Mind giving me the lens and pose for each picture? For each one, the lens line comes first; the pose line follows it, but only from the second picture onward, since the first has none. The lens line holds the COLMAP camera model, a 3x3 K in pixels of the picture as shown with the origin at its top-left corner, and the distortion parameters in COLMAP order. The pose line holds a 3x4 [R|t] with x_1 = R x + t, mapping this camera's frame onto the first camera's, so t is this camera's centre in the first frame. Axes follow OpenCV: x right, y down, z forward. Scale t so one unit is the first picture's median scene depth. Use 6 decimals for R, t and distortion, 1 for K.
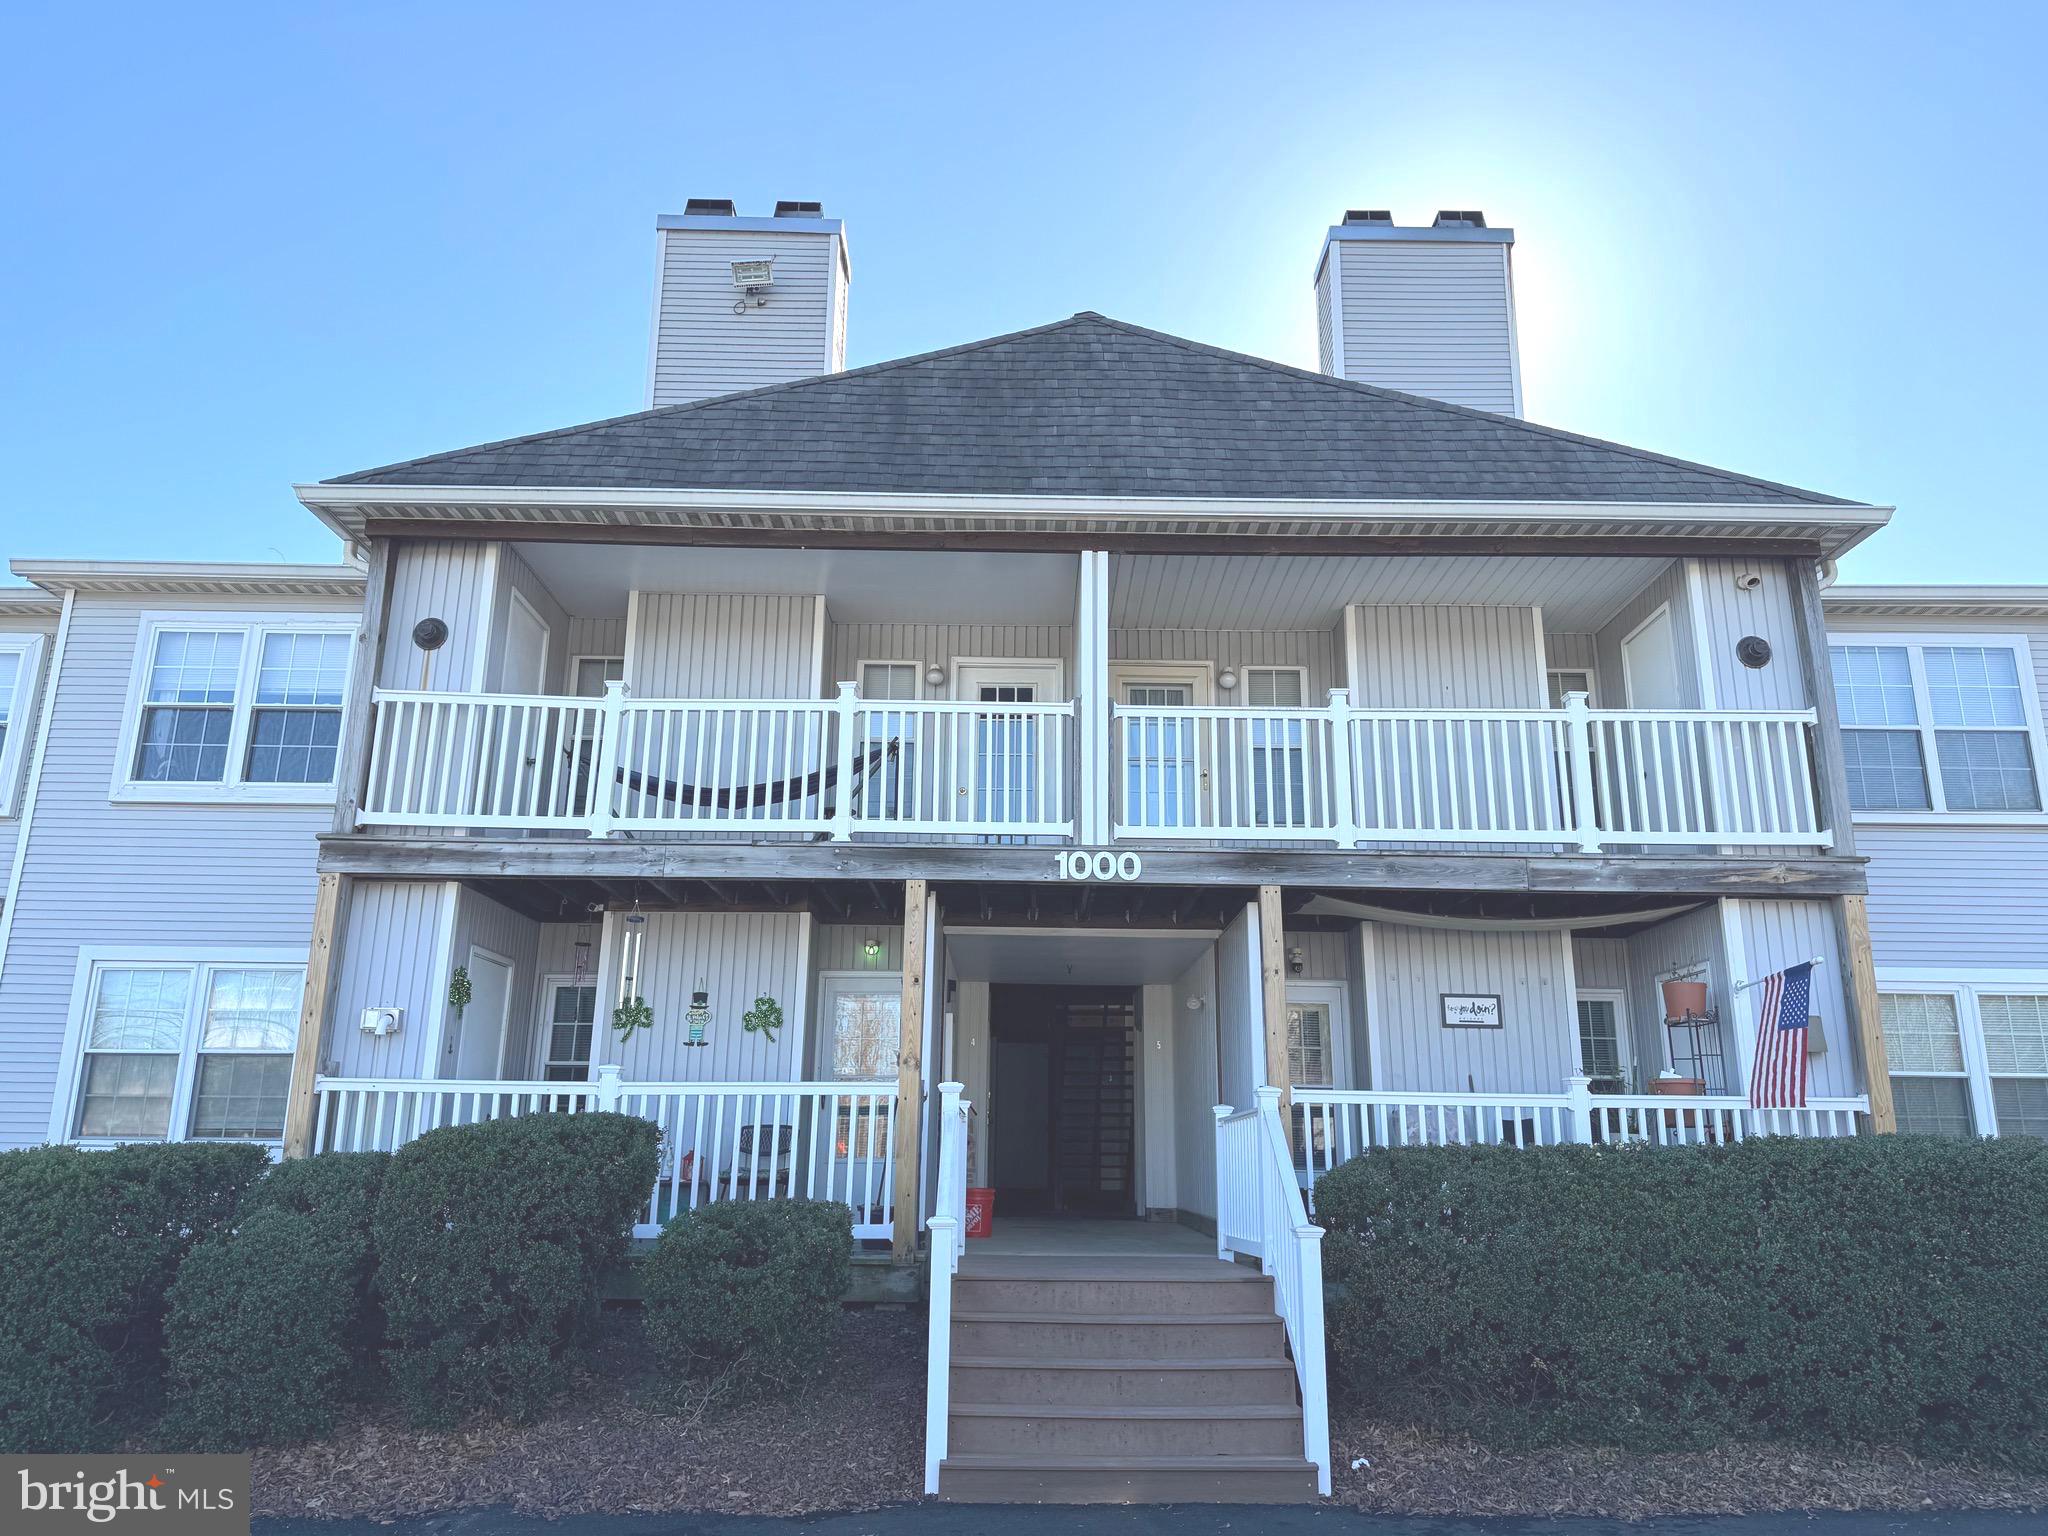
lens RADIAL K [[1420.2, 0, 1024.0], [0, 1420.2, 768.0], [0, 0, 1]] dist [0.034714, -0.051789]
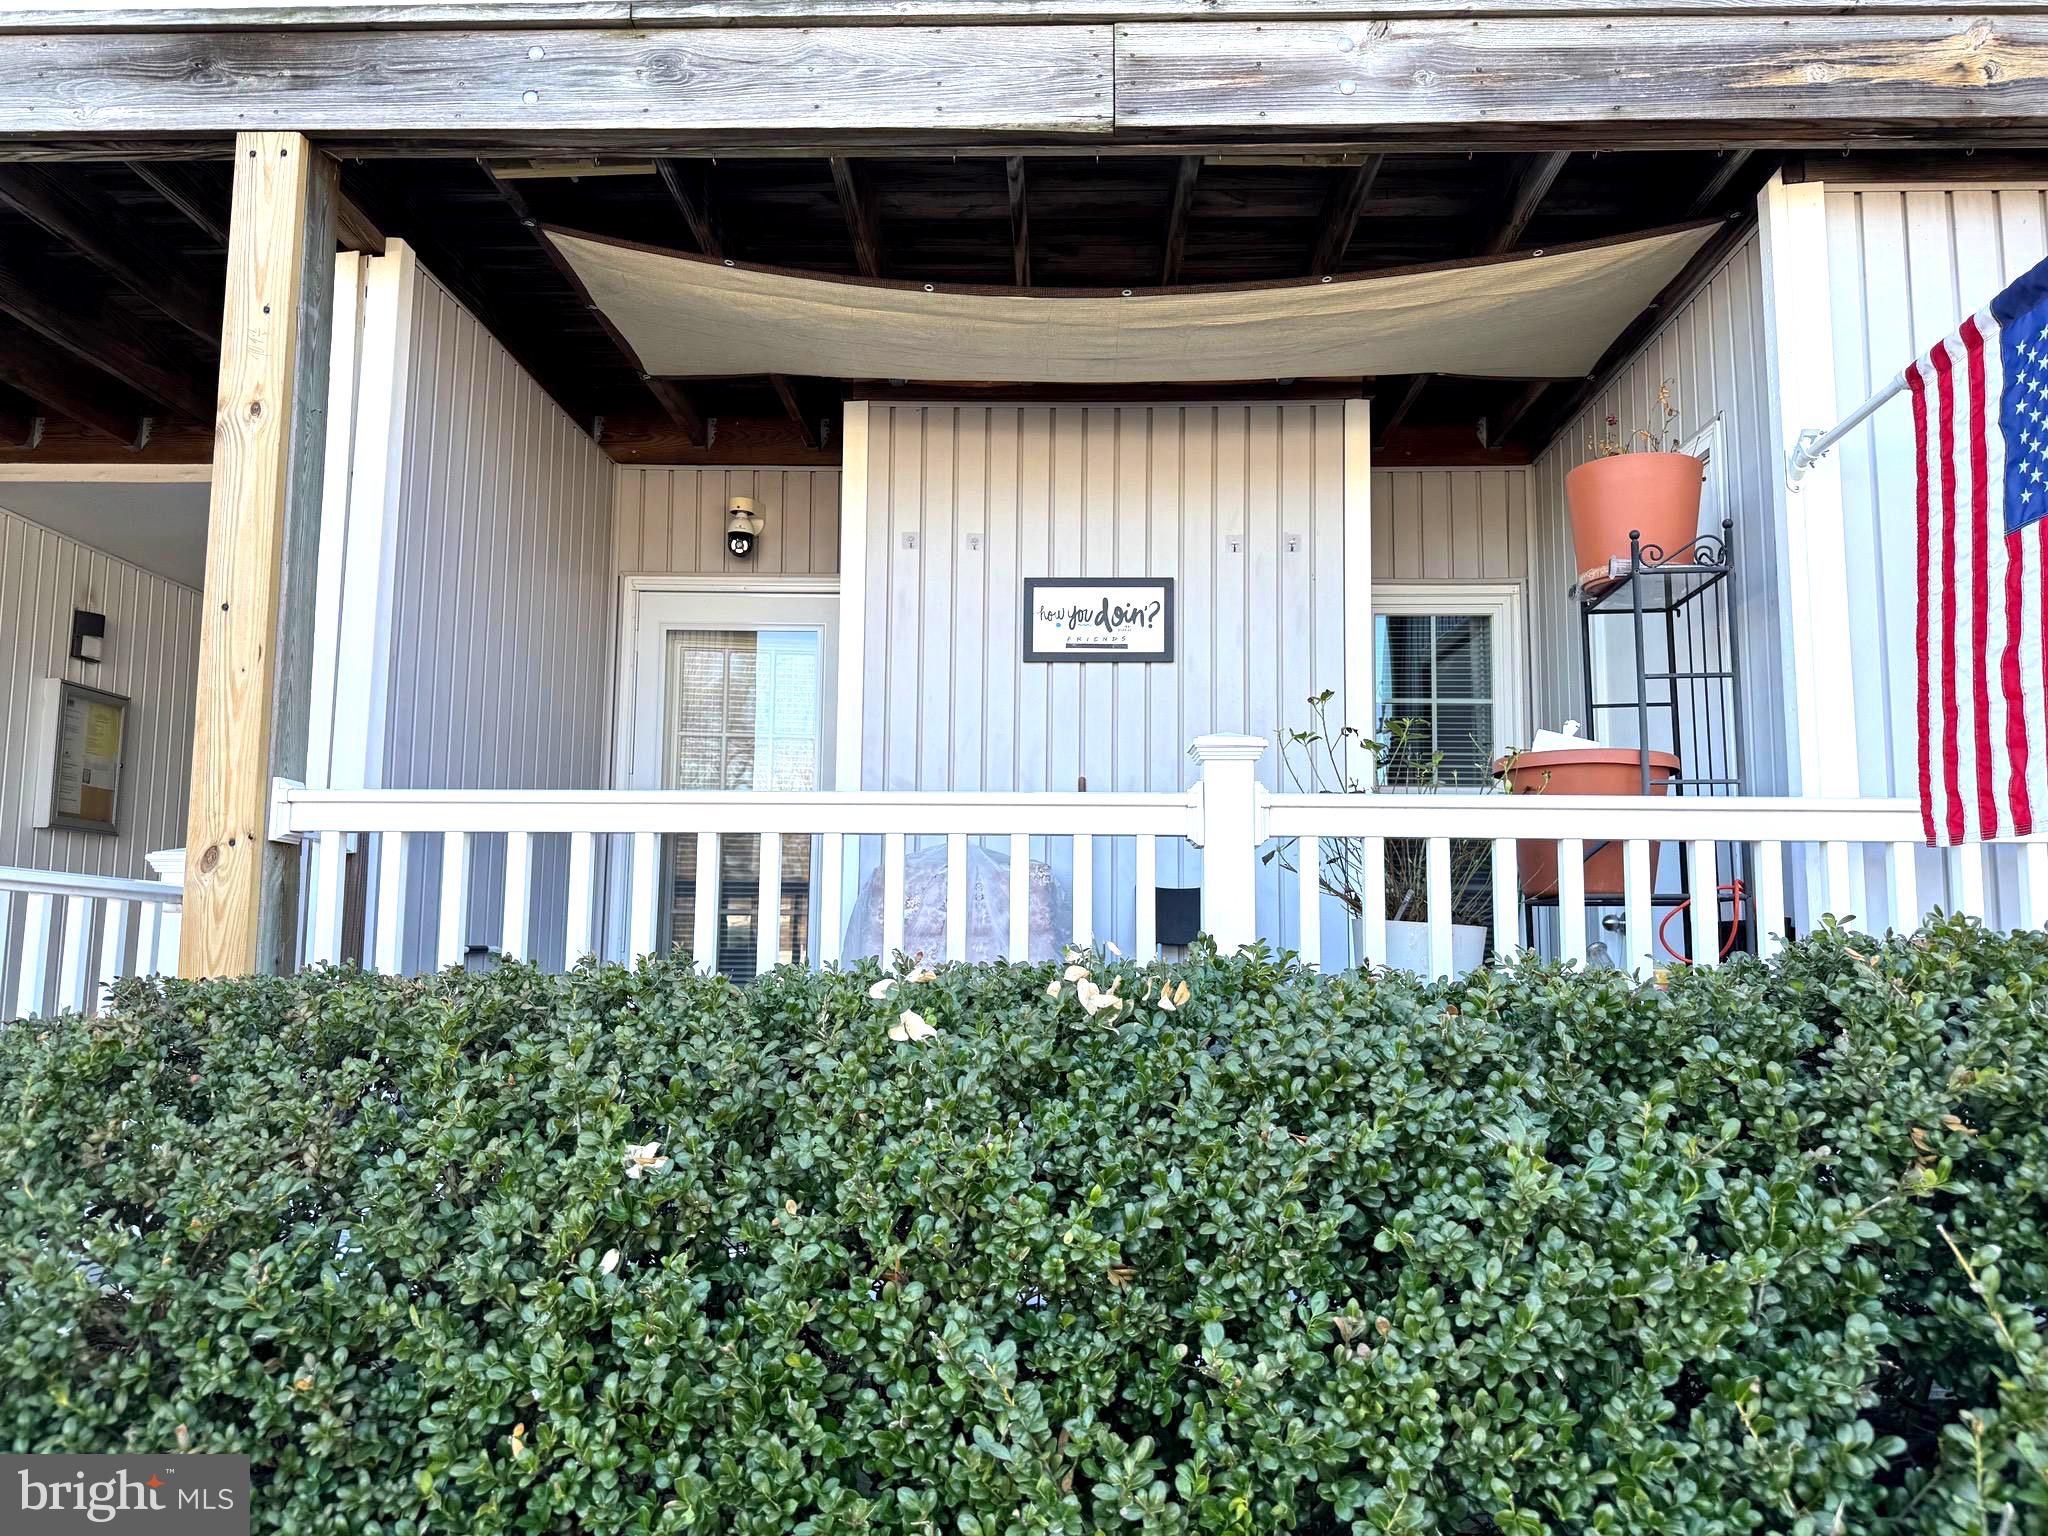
lens RADIAL K [[1420.2, 0, 1024.0], [0, 1420.2, 768.0], [0, 0, 1]] dist [0.034714, -0.051789]
pose [[0.999326, -0.002211, -0.036641, 0.342234], [0.007200, 0.990600, 0.136600, 0.175105], [0.035995, -0.136772, 0.989948, 0.678272]]
